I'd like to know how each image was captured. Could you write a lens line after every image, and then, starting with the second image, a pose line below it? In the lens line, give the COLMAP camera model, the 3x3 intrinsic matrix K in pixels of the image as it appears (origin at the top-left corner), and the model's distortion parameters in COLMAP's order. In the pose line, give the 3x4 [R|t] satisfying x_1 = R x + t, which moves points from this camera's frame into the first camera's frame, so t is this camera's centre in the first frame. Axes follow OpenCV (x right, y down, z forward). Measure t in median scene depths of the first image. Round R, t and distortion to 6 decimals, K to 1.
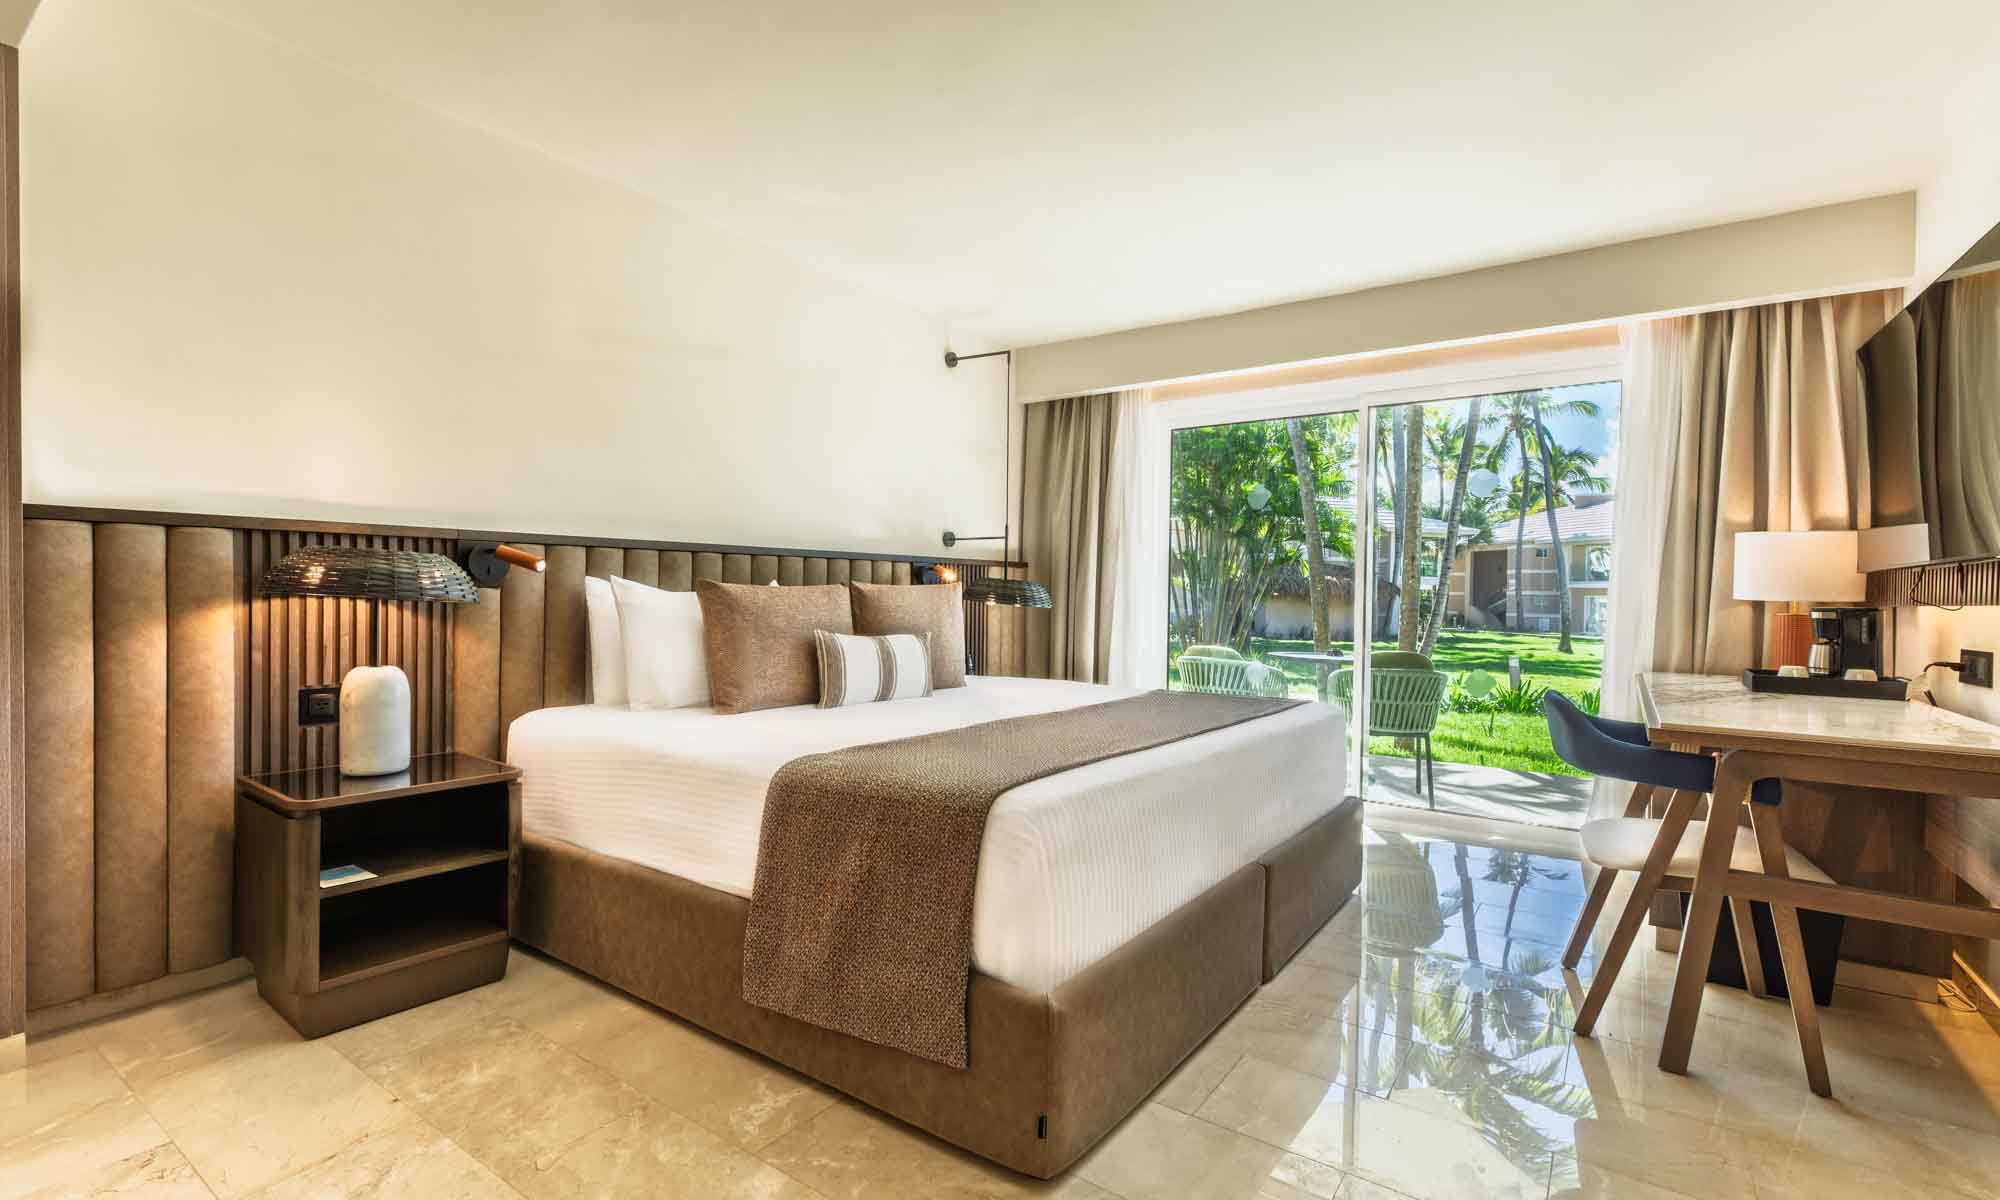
lens RADIAL K [[896.4, 0, 1005.8], [0, 896.4, 601.4], [0, 0, 1]] dist [0.002434, 0.000465]
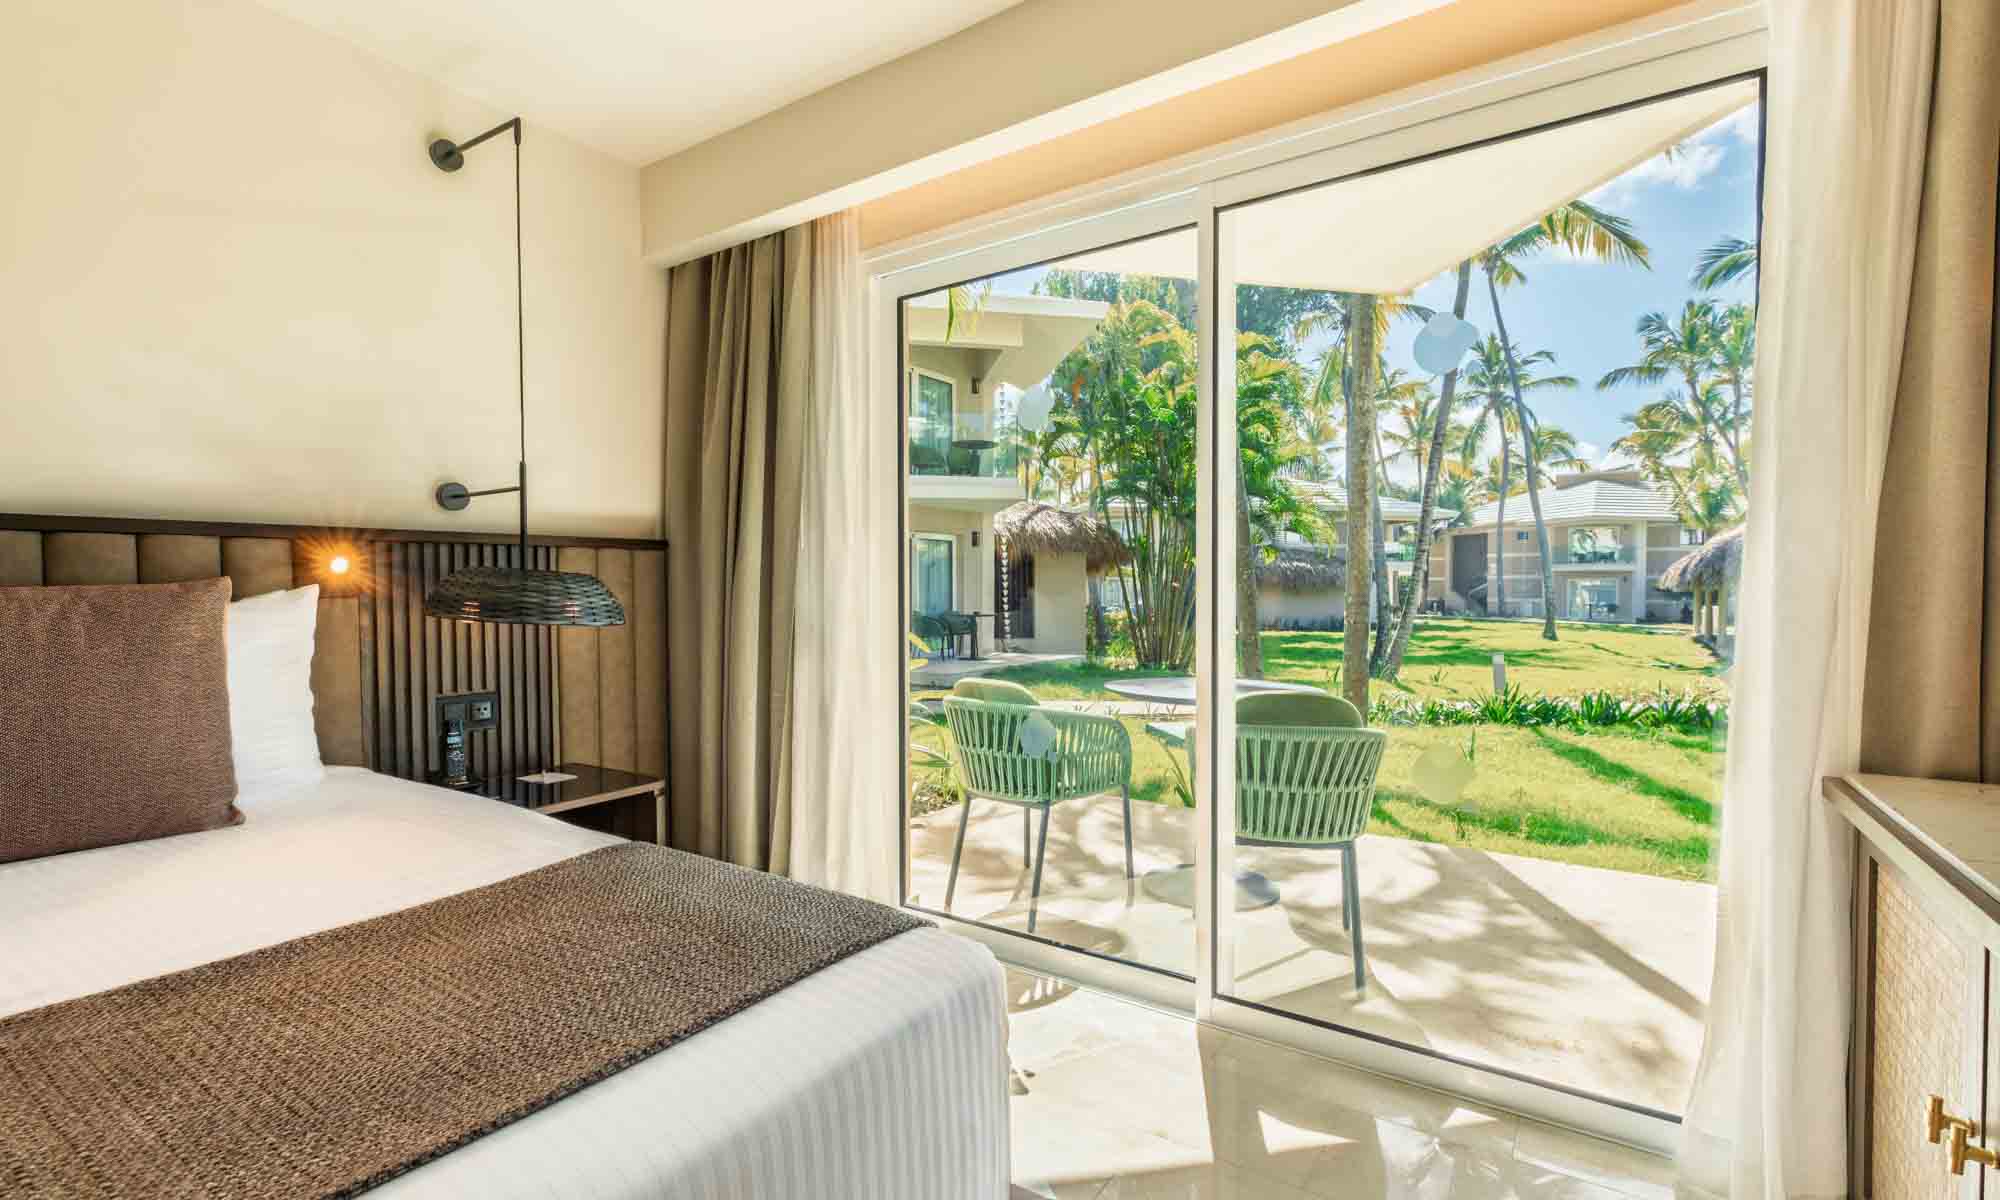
lens RADIAL K [[901.7, 0, 1004.5], [0, 901.7, 604.9], [0, 0, 1]] dist [0.002814, -0.000327]
pose [[0.999680, -0.017898, 0.017852, 0.385084], [0.017691, 0.999775, 0.011673, -0.008487], [-0.018057, -0.011353, 0.999772, 0.701127]]
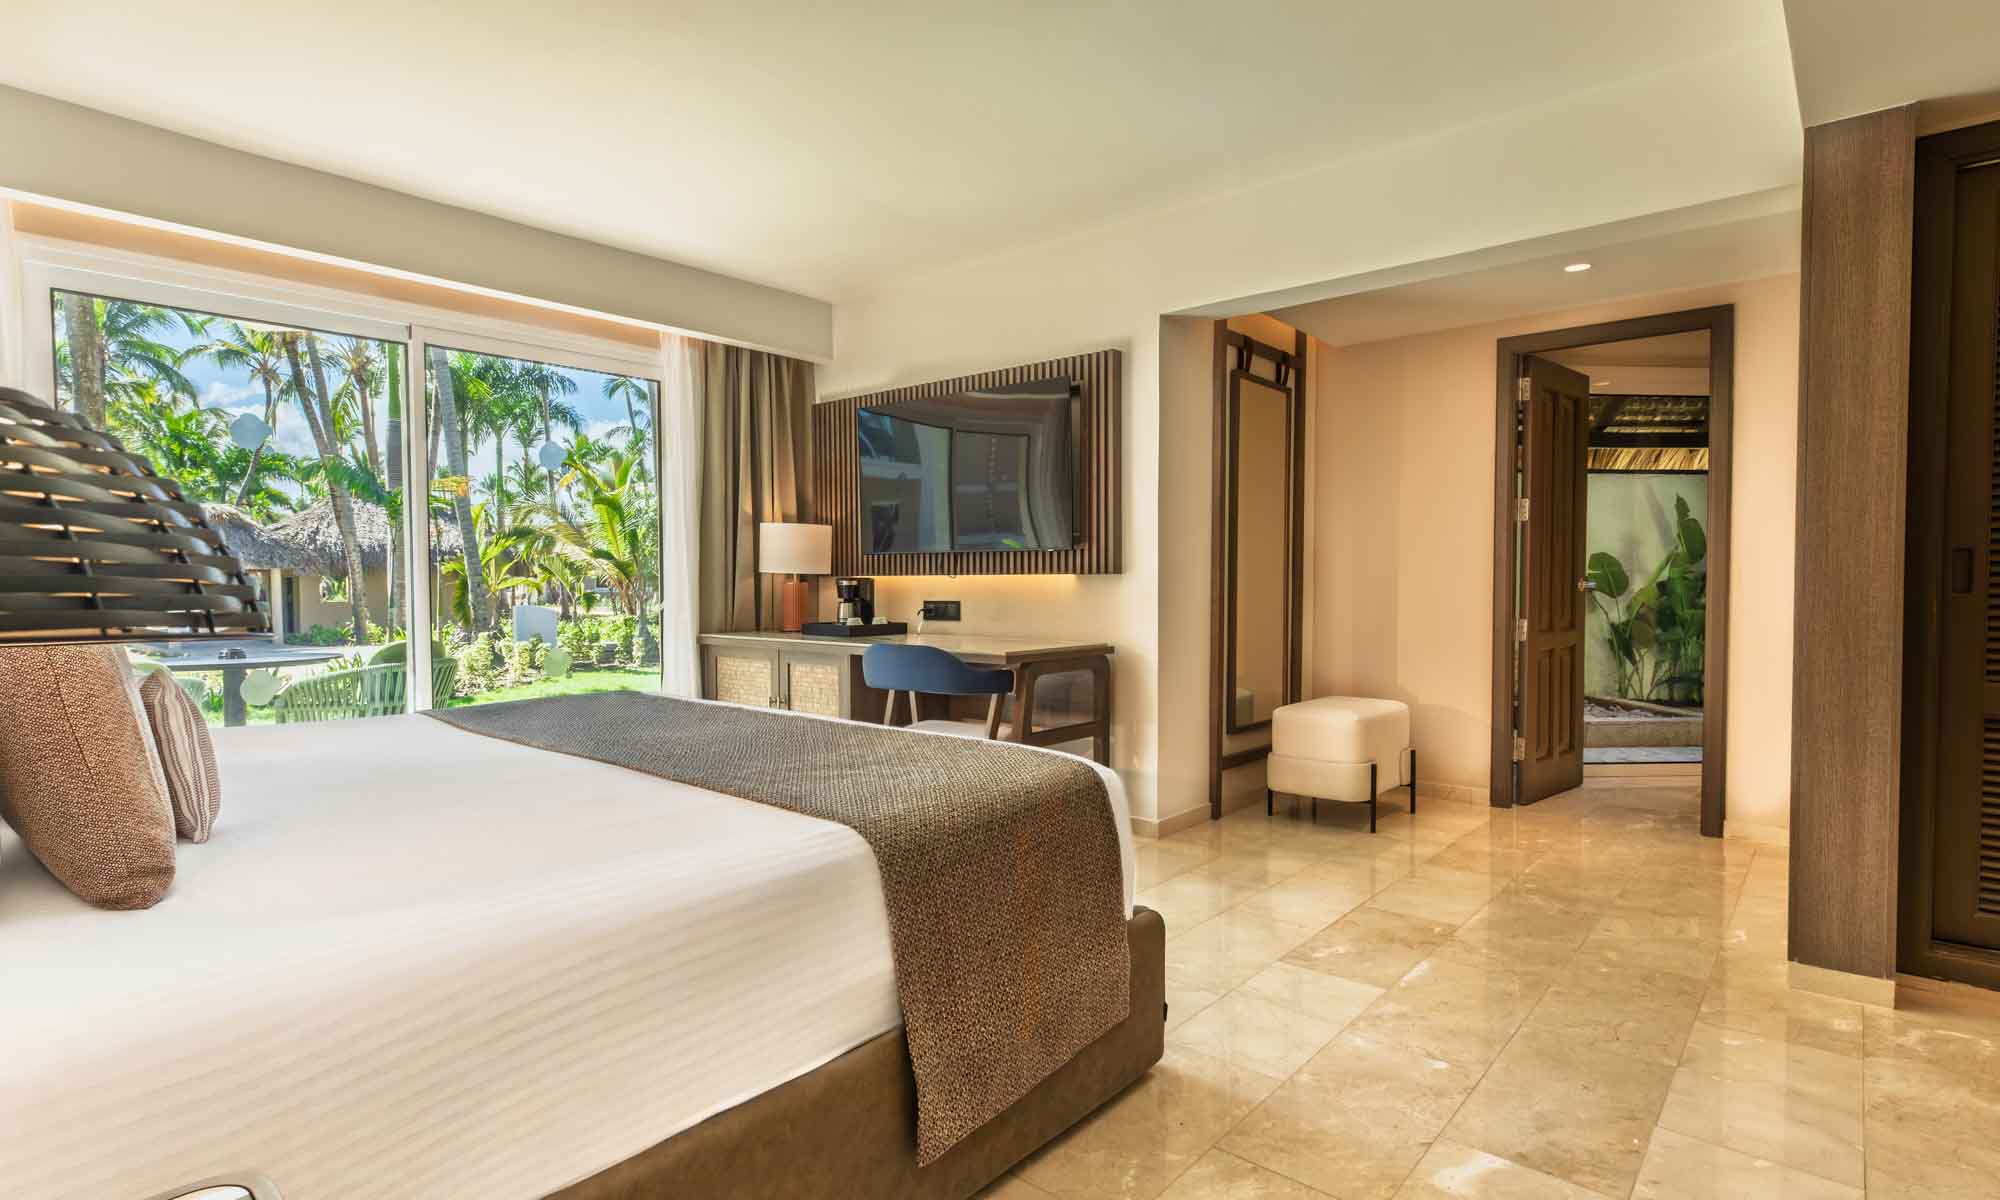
lens RADIAL K [[989.1, 0, 1006.6], [0, 989.1, 601.9], [0, 0, 1]] dist [0.001399, 0.000078]
pose [[0.095196, -0.044802, 0.994450, -0.645925], [0.011532, 0.998969, 0.043902, -0.020394], [-0.995392, 0.007289, 0.095614, 0.533483]]
